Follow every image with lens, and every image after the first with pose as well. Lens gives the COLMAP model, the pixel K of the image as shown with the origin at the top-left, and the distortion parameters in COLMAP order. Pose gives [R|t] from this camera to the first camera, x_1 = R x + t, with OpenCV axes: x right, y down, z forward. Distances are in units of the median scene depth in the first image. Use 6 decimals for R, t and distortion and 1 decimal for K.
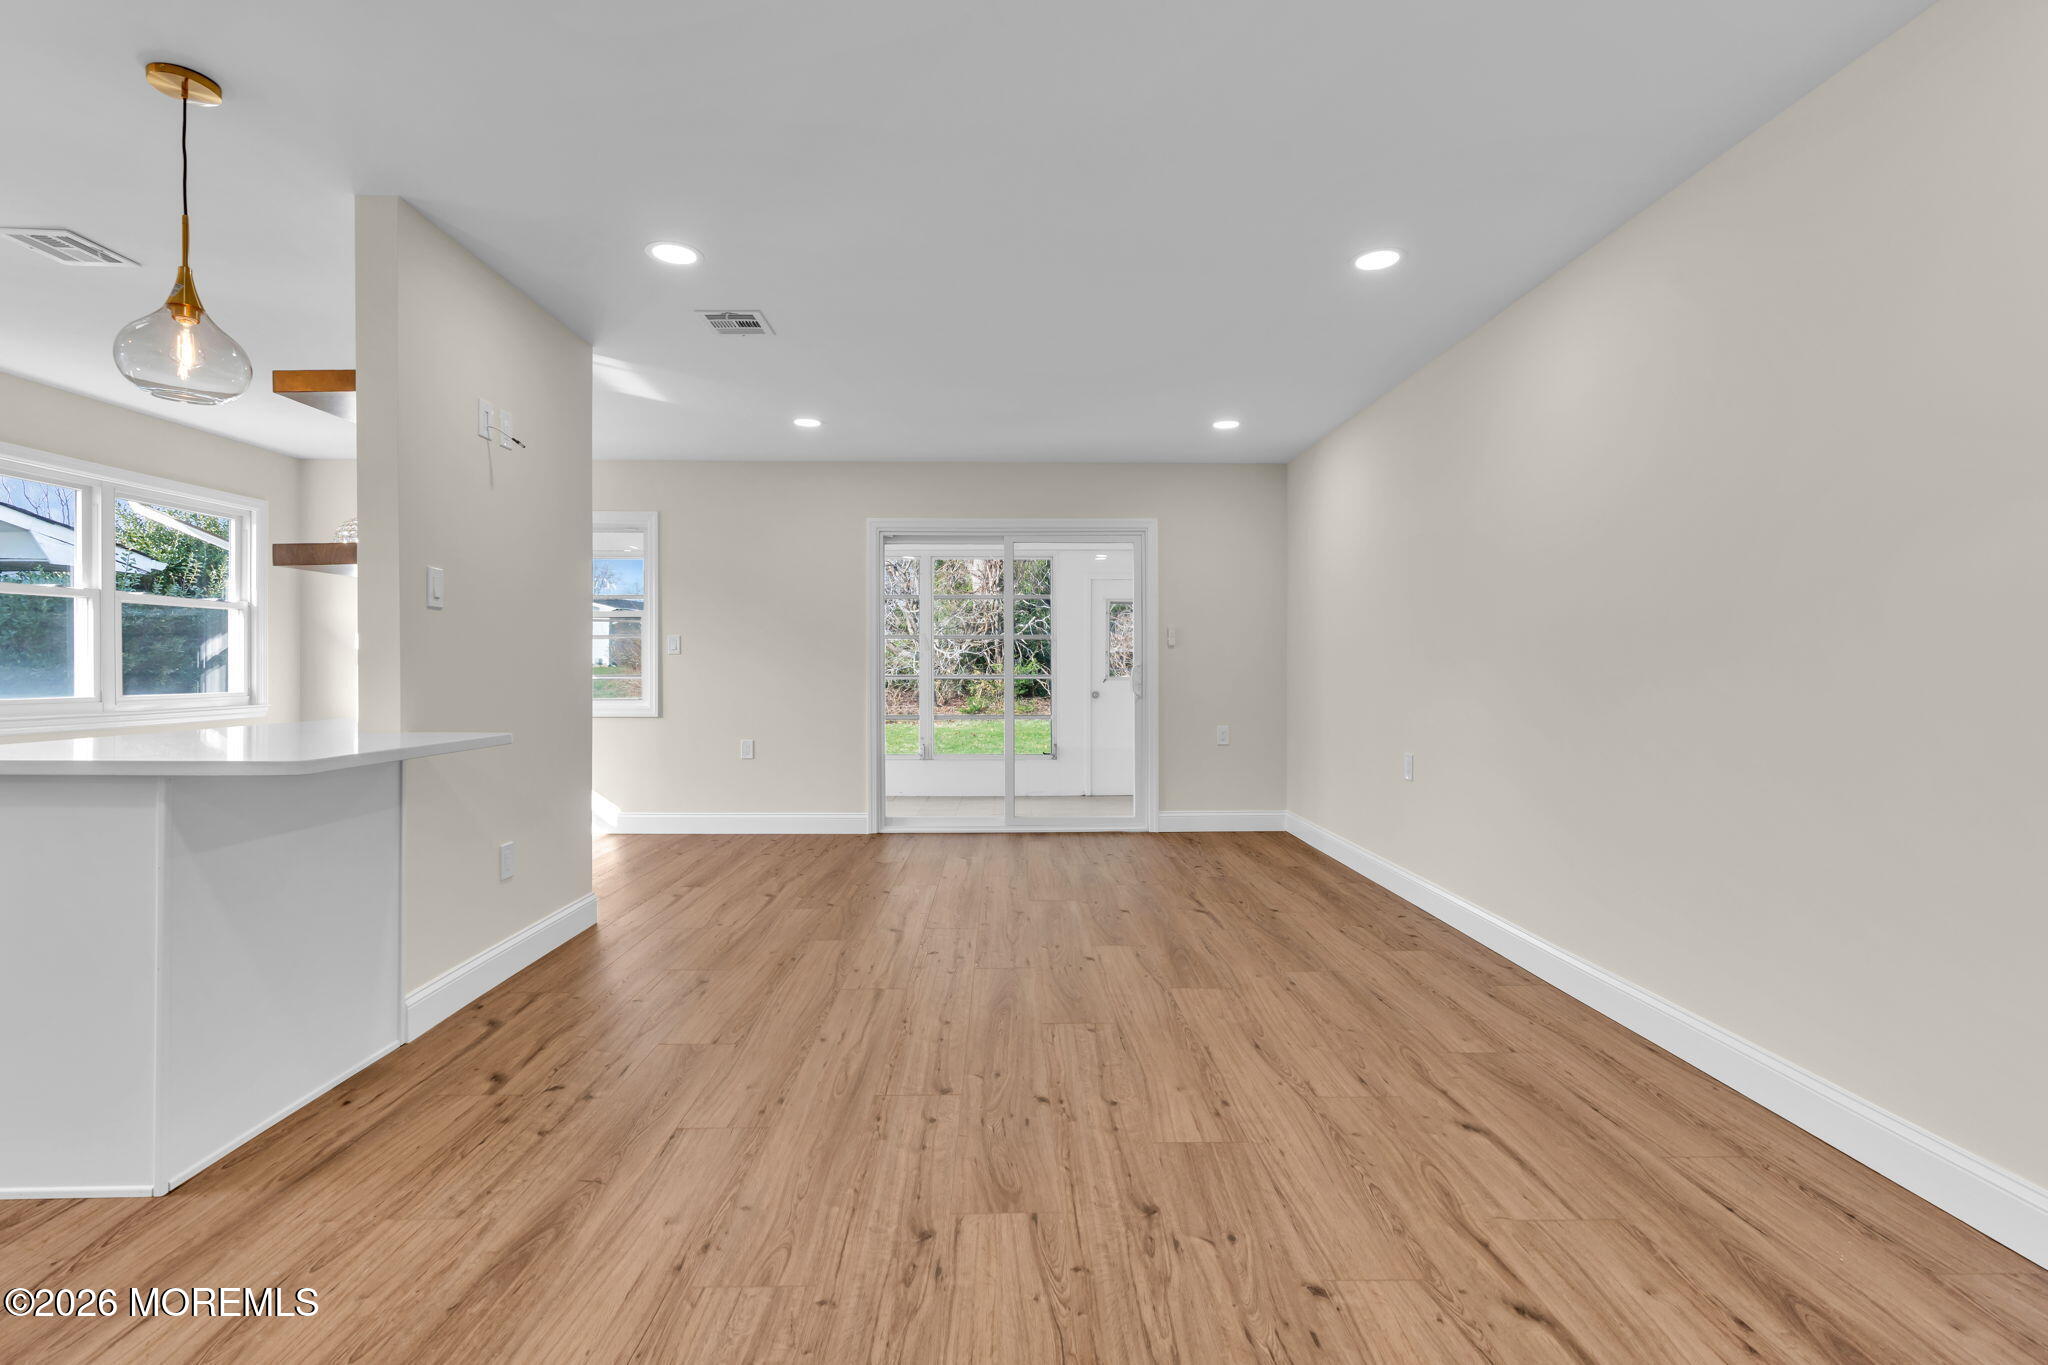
lens RADIAL K [[886.4, 0, 1026.4], [0, 886.4, 673.2], [0, 0, 1]] dist [0.002068, 0.000775]
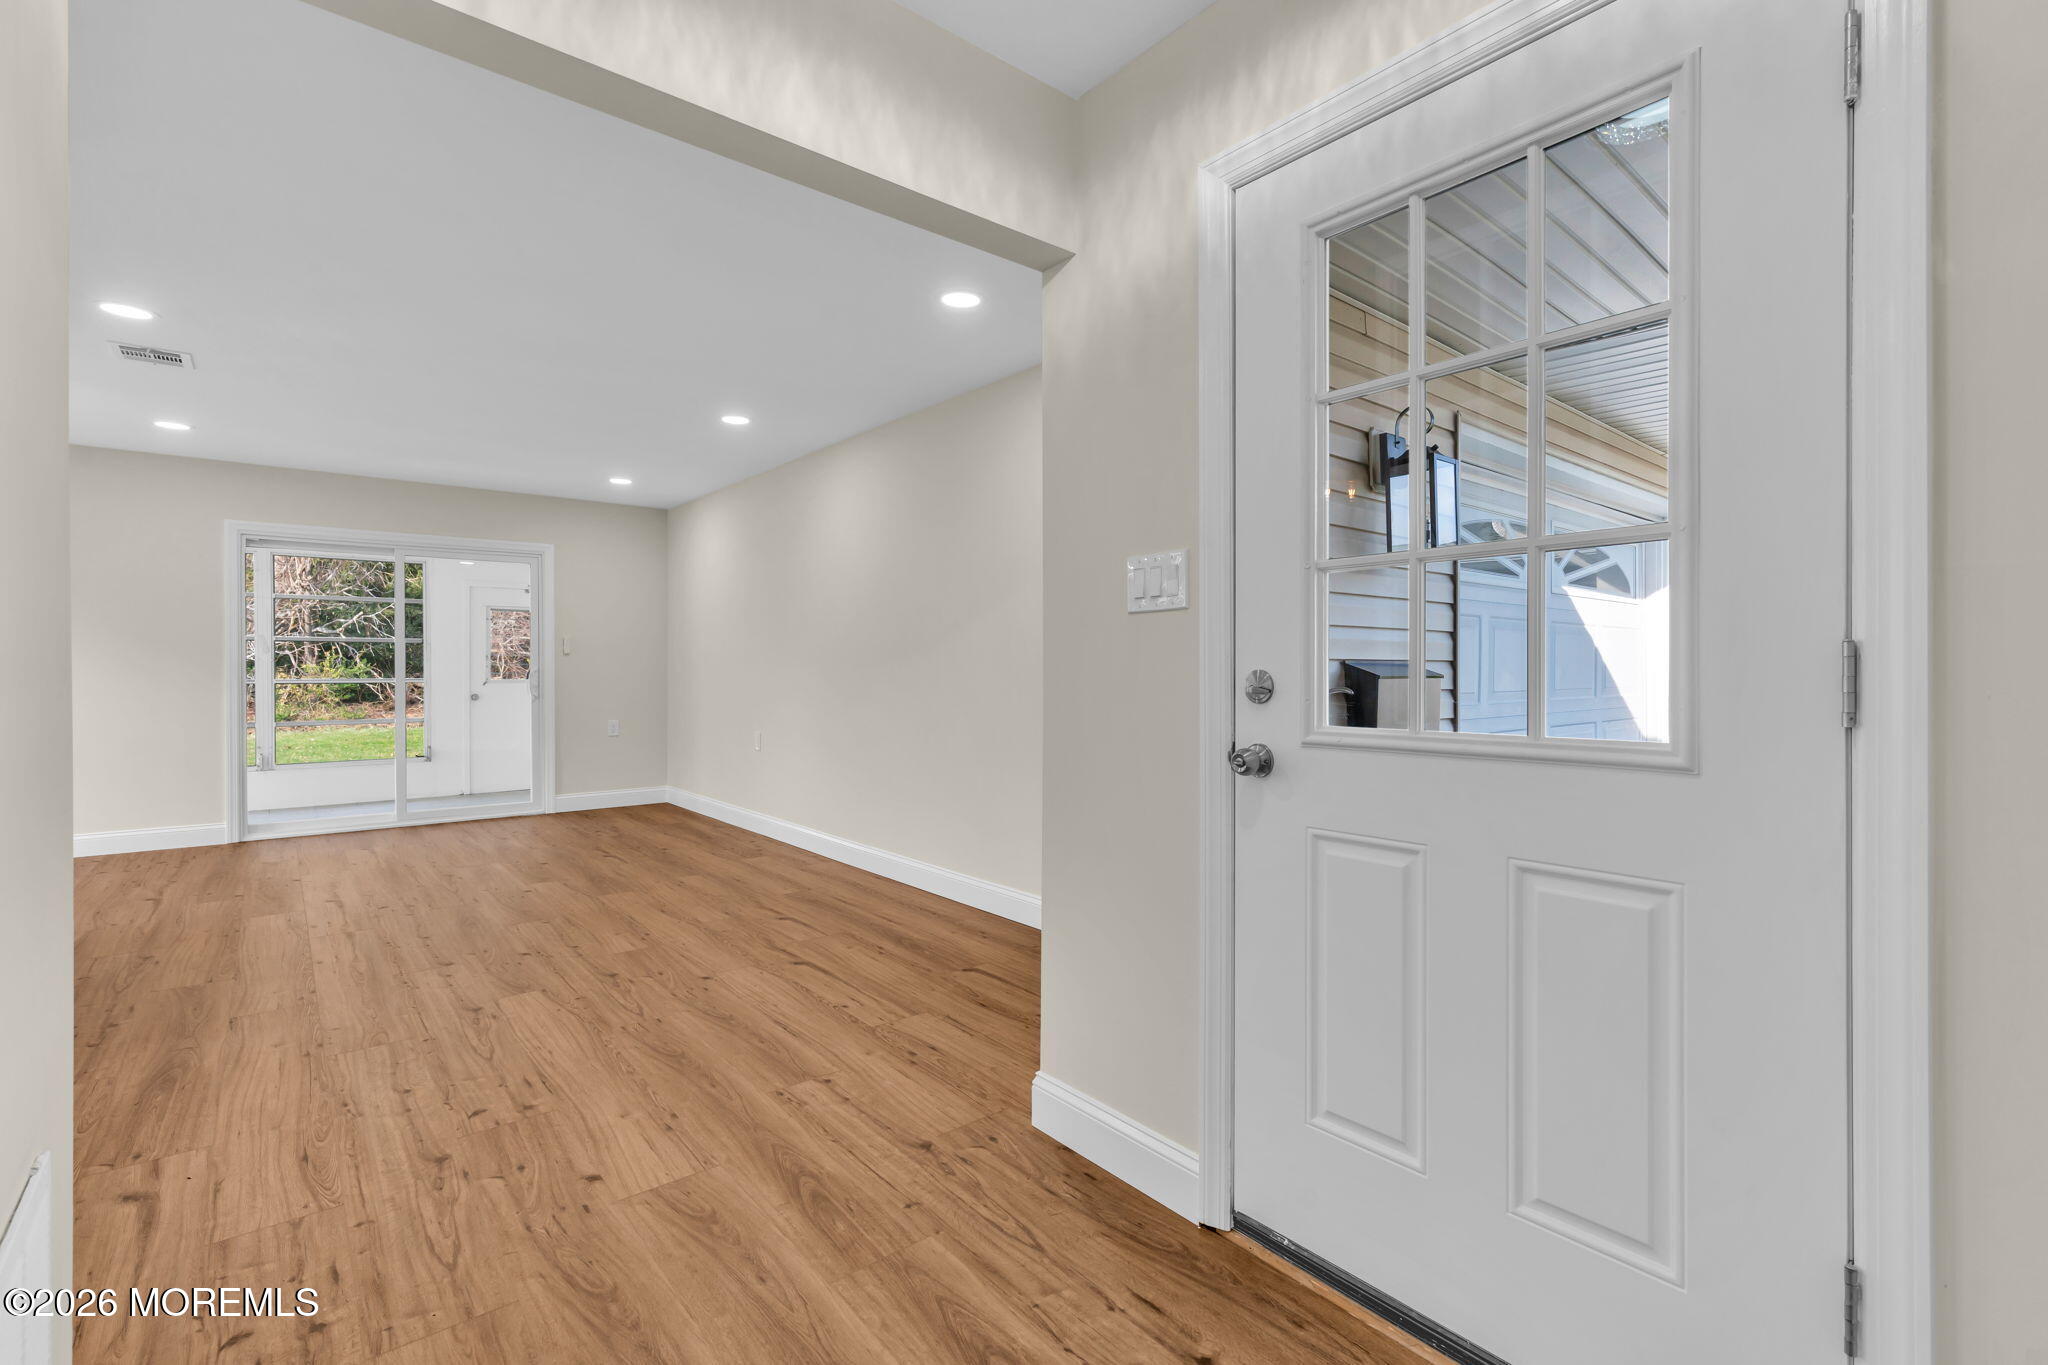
lens RADIAL K [[886.4, 0, 1014.8], [0, 886.4, 670.6], [0, 0, 1]] dist [0.002068, 0.000775]
pose [[0.779635, -0.000716, 0.626234, -0.115482], [0.002643, 0.999994, -0.002146, -0.004720], [-0.626229, 0.003328, 0.779632, -0.303965]]
